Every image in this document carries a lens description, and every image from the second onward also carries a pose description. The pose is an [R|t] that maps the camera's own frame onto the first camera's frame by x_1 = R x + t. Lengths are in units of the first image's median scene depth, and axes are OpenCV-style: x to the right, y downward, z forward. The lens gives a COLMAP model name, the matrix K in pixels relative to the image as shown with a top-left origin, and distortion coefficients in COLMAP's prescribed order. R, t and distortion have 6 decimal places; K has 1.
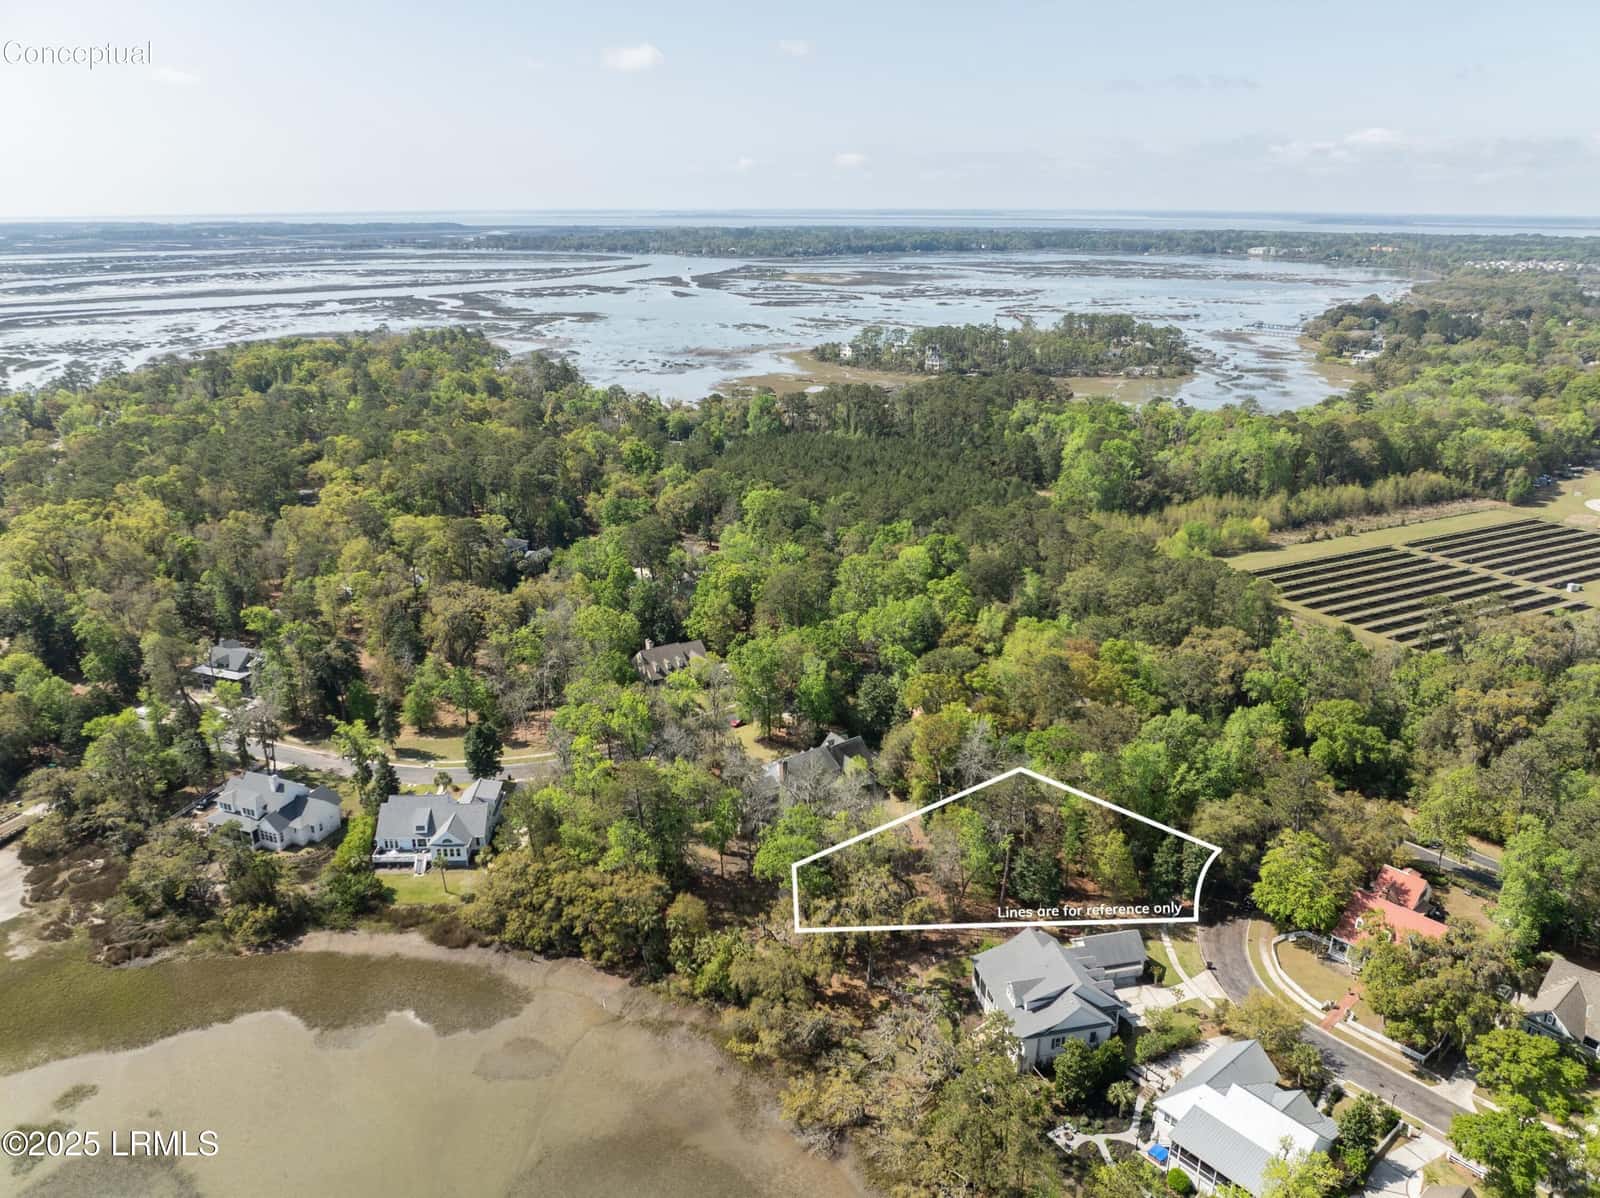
lens RADIAL K [[1134.7, 0, 803.3], [0, 1134.7, 594.1], [0, 0, 1]] dist [-0.039683, 0.004854]
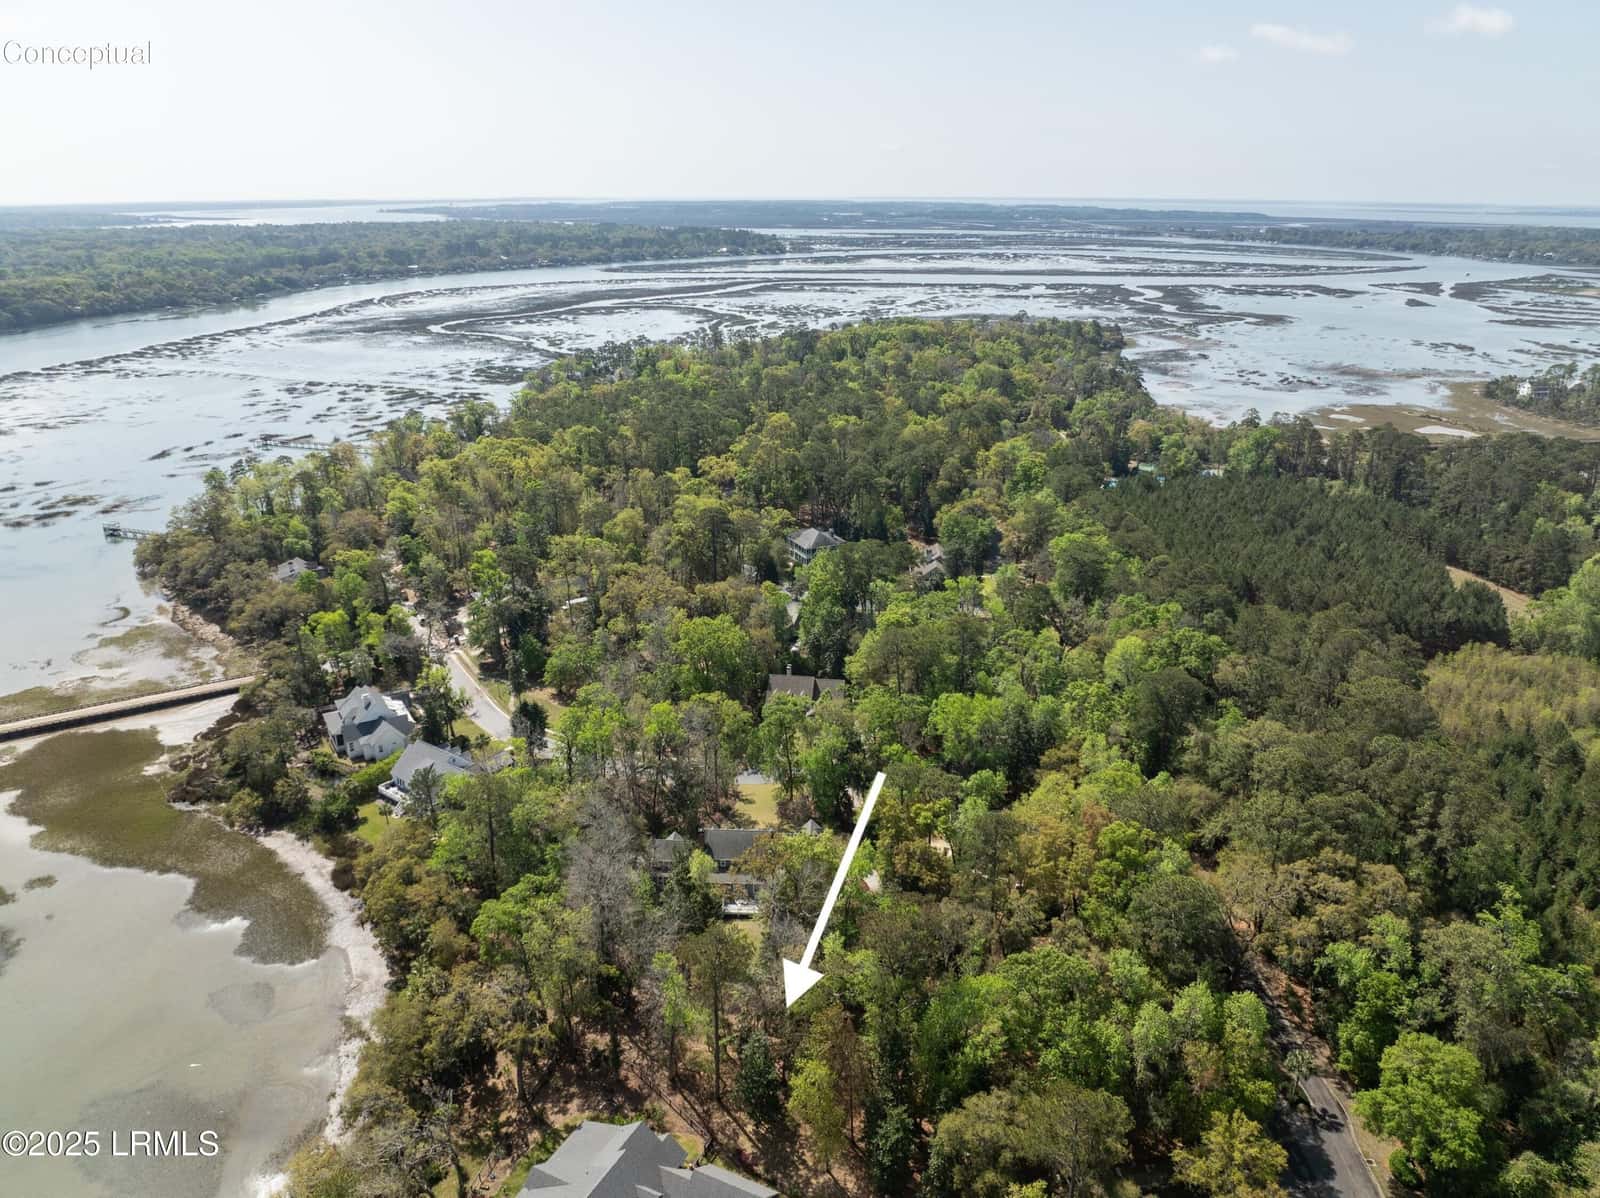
lens RADIAL K [[1134.7, 0, 803.3], [0, 1134.7, 594.1], [0, 0, 1]] dist [-0.039683, 0.004854]
pose [[0.780280, 0.212579, -0.588195, 0.243877], [-0.206871, 0.975251, 0.078036, -0.055152], [0.590227, 0.060791, 0.804945, 0.146830]]
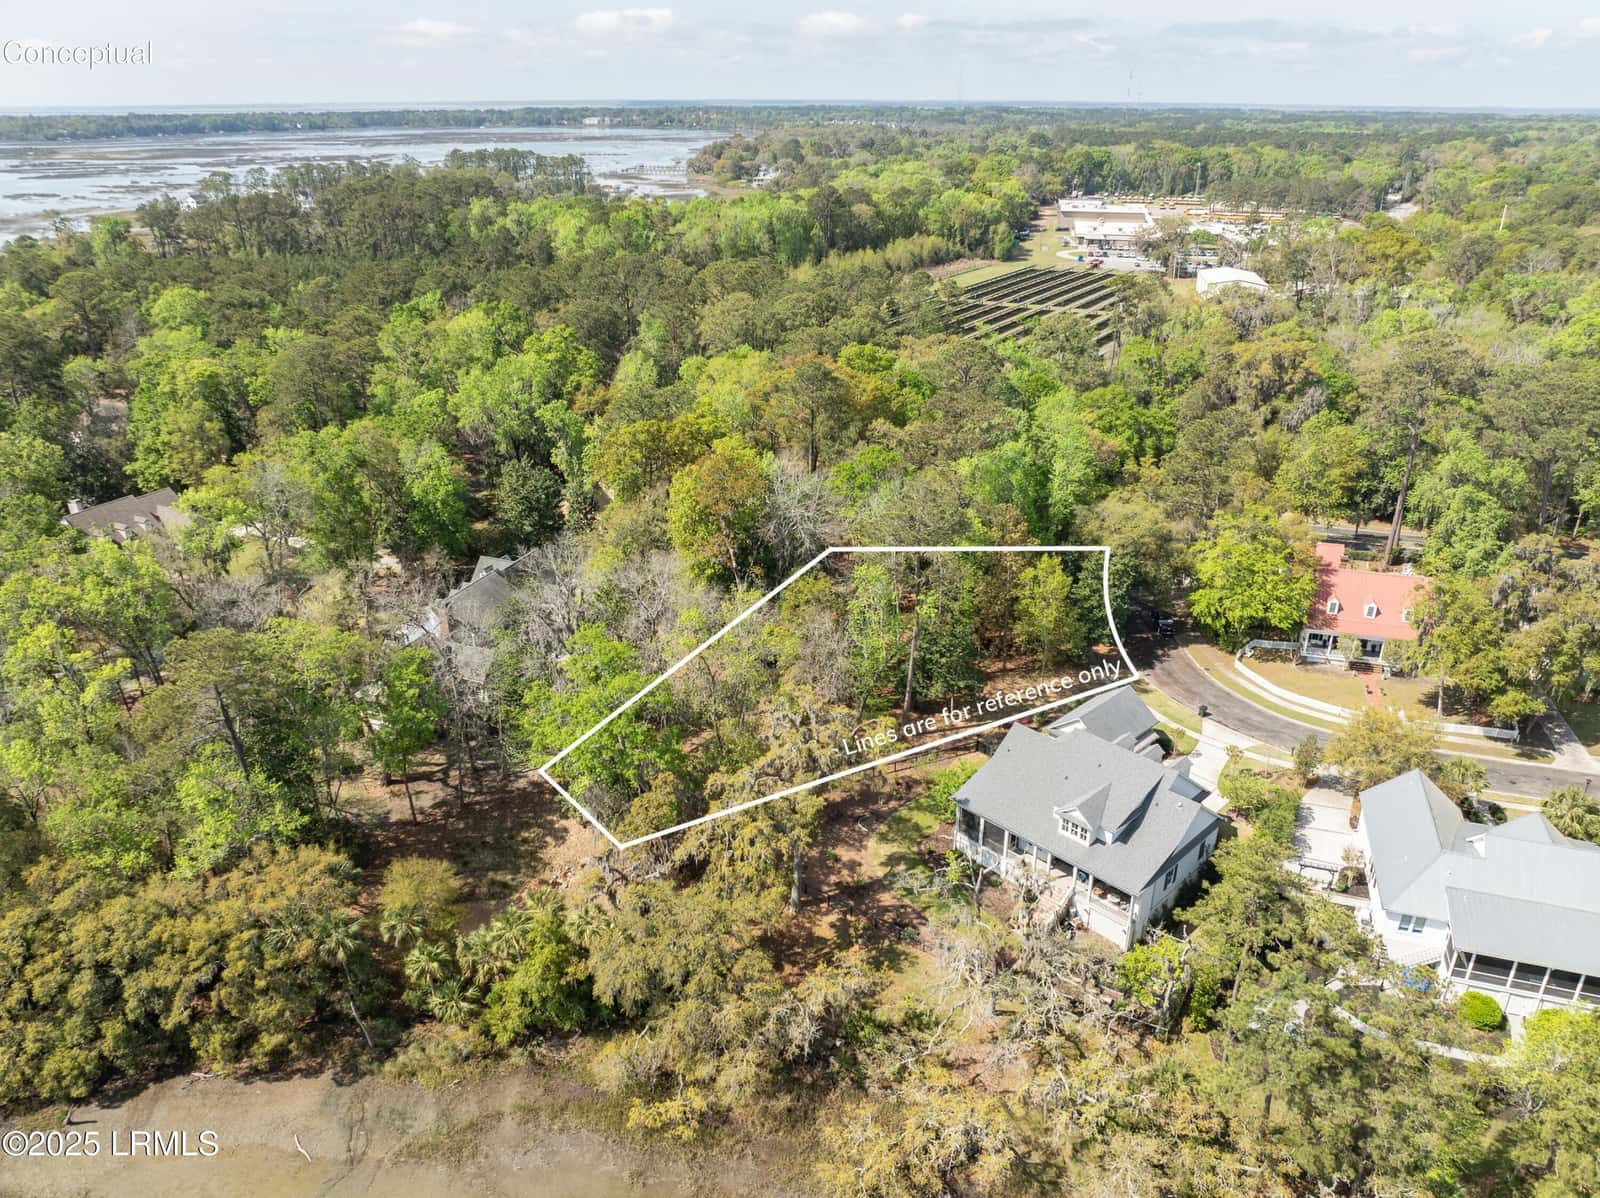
lens RADIAL K [[1134.7, 0, 803.3], [0, 1134.7, 594.1], [0, 0, 1]] dist [-0.039683, 0.004854]
pose [[0.847203, -0.213420, 0.486518, -0.064371], [0.172497, 0.976652, 0.128047, 0.046871], [-0.502486, -0.024559, 0.864236, 0.192616]]
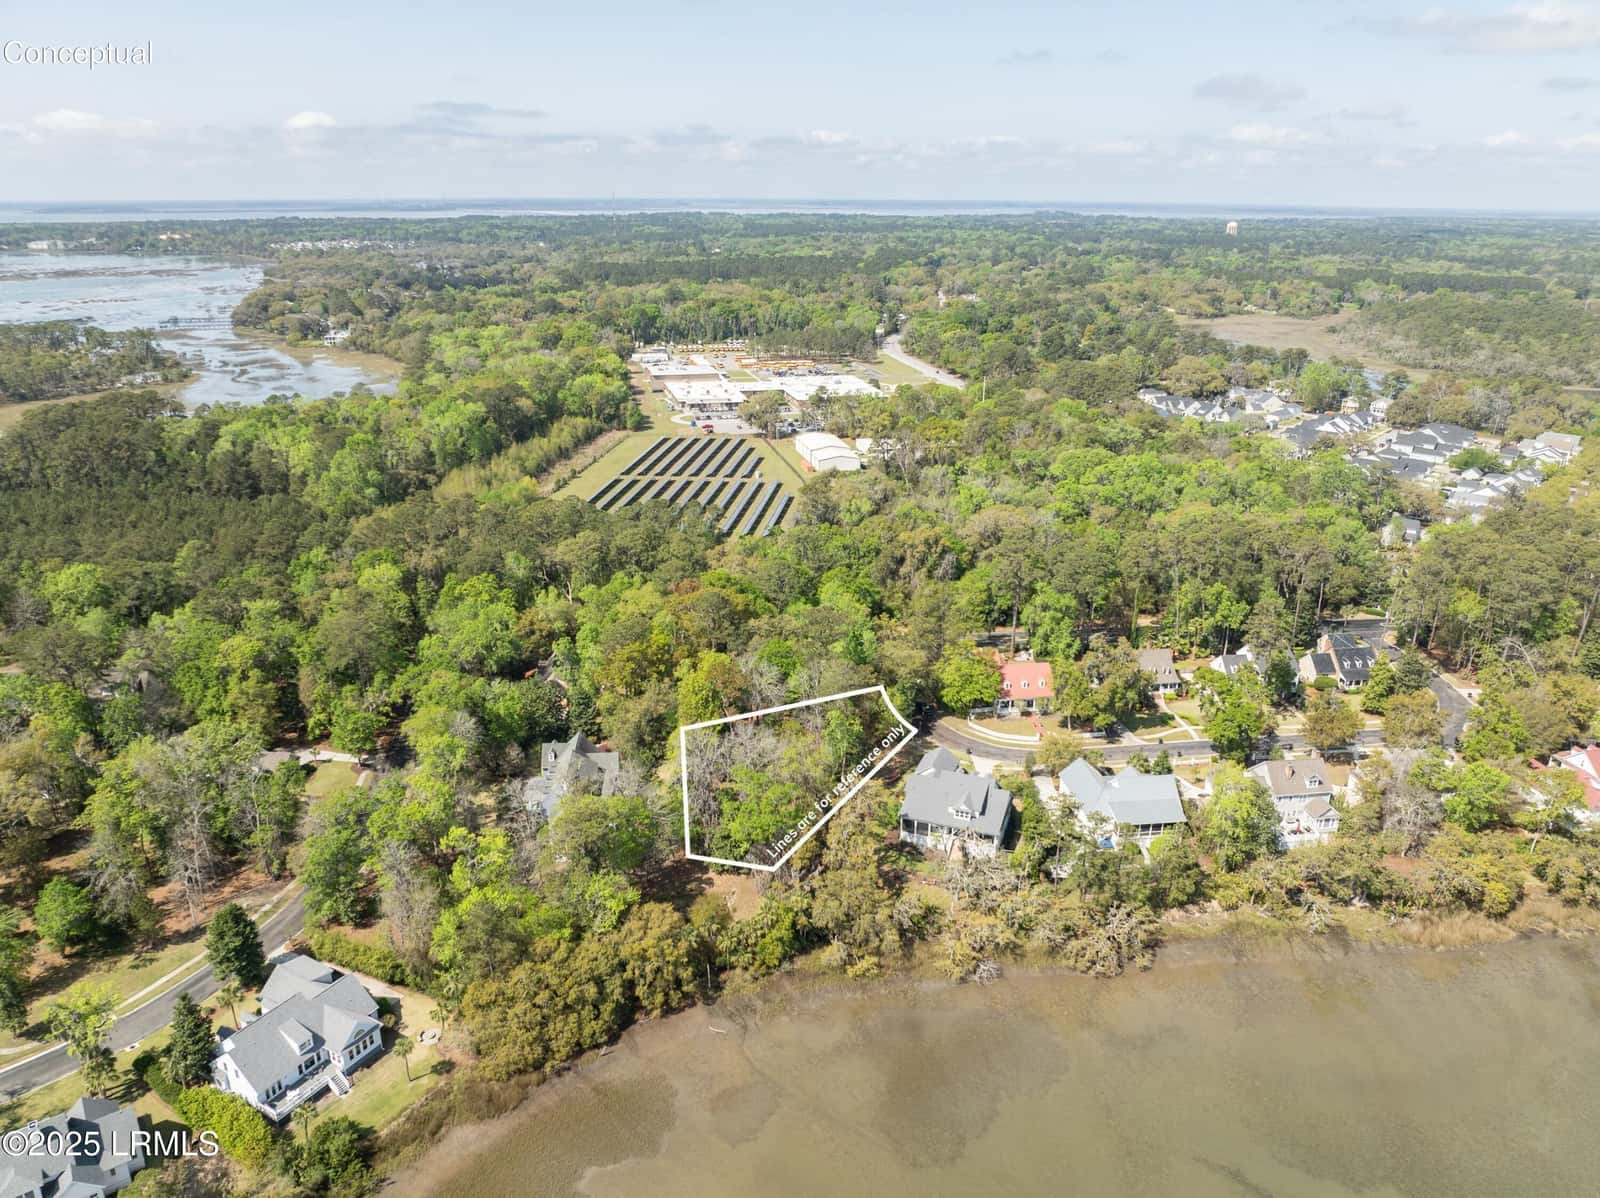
lens RADIAL K [[1134.7, 0, 803.3], [0, 1134.7, 594.1], [0, 0, 1]] dist [-0.039683, 0.004854]
pose [[0.540121, -0.277883, 0.794387, -0.291637], [0.269154, 0.951377, 0.149796, -0.041651], [-0.797387, 0.132905, 0.588652, 0.119651]]
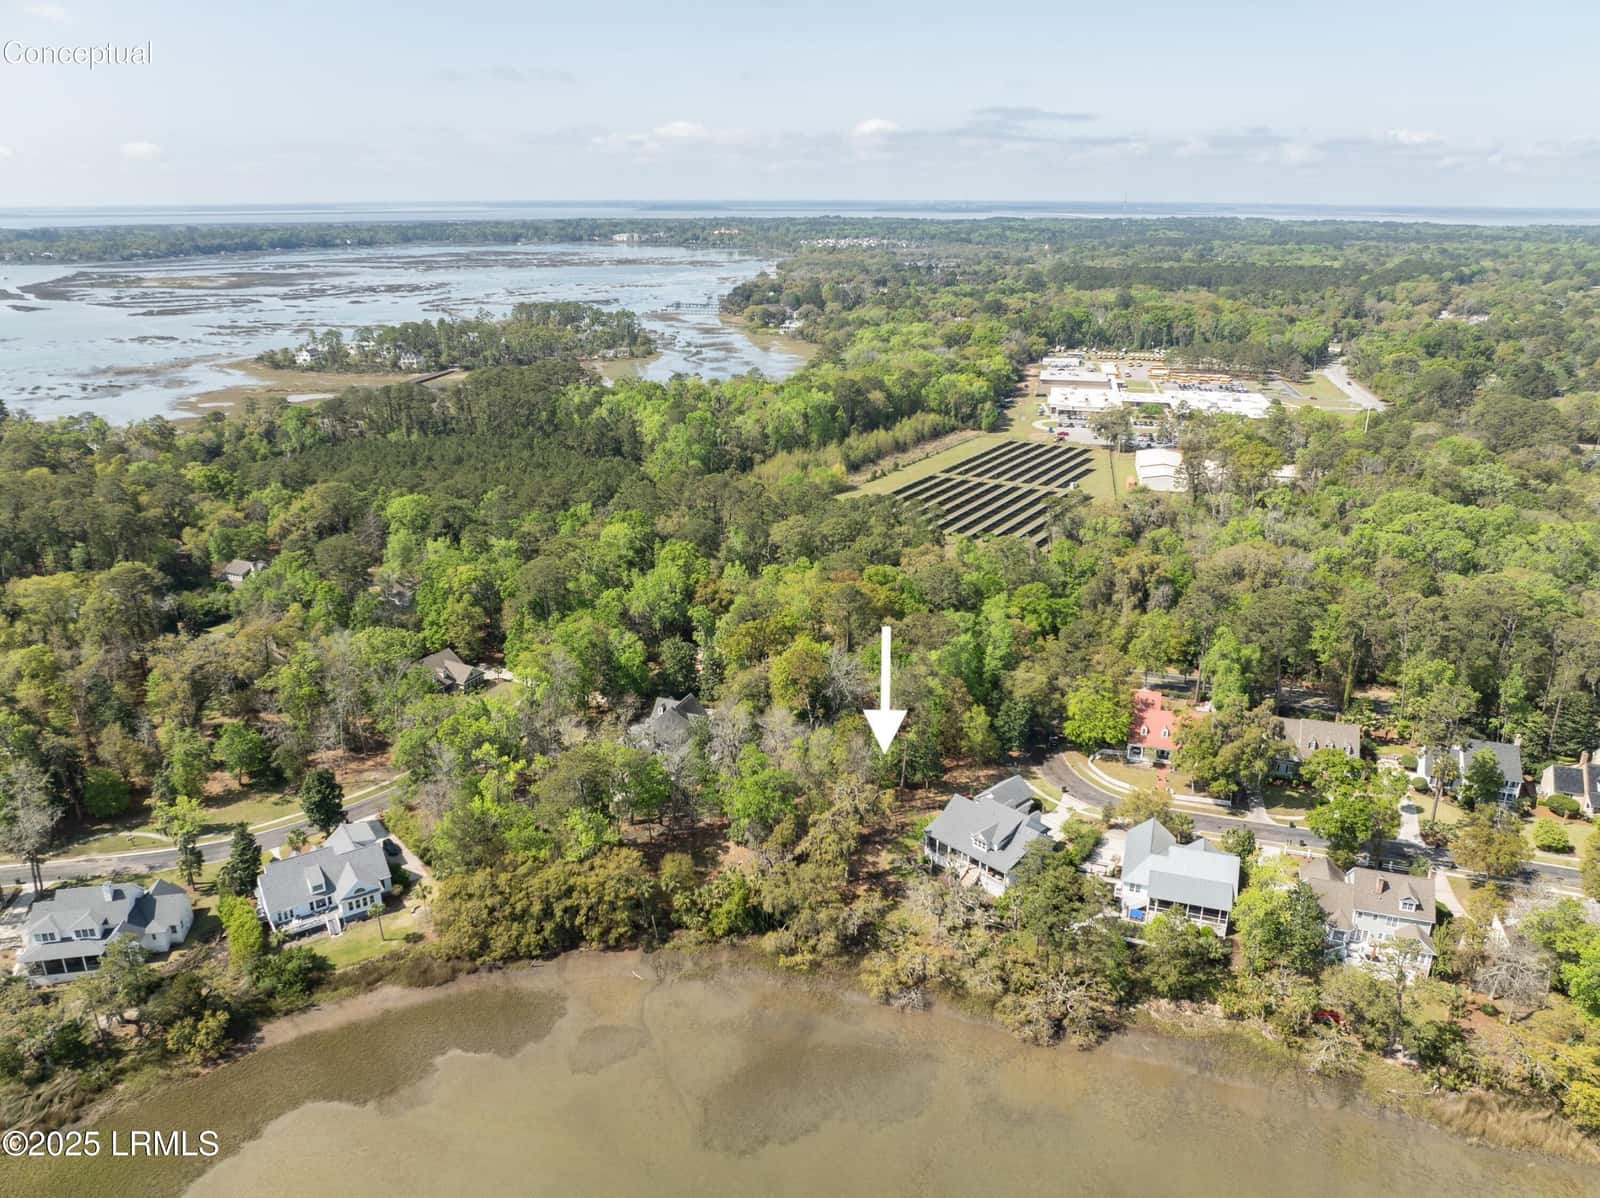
lens RADIAL K [[1134.7, 0, 803.3], [0, 1134.7, 594.1], [0, 0, 1]] dist [-0.039683, 0.004854]
pose [[0.853313, -0.173024, 0.491853, -0.180479], [0.169437, 0.984155, 0.052252, -0.002465], [-0.493101, 0.038751, 0.869109, 0.006406]]
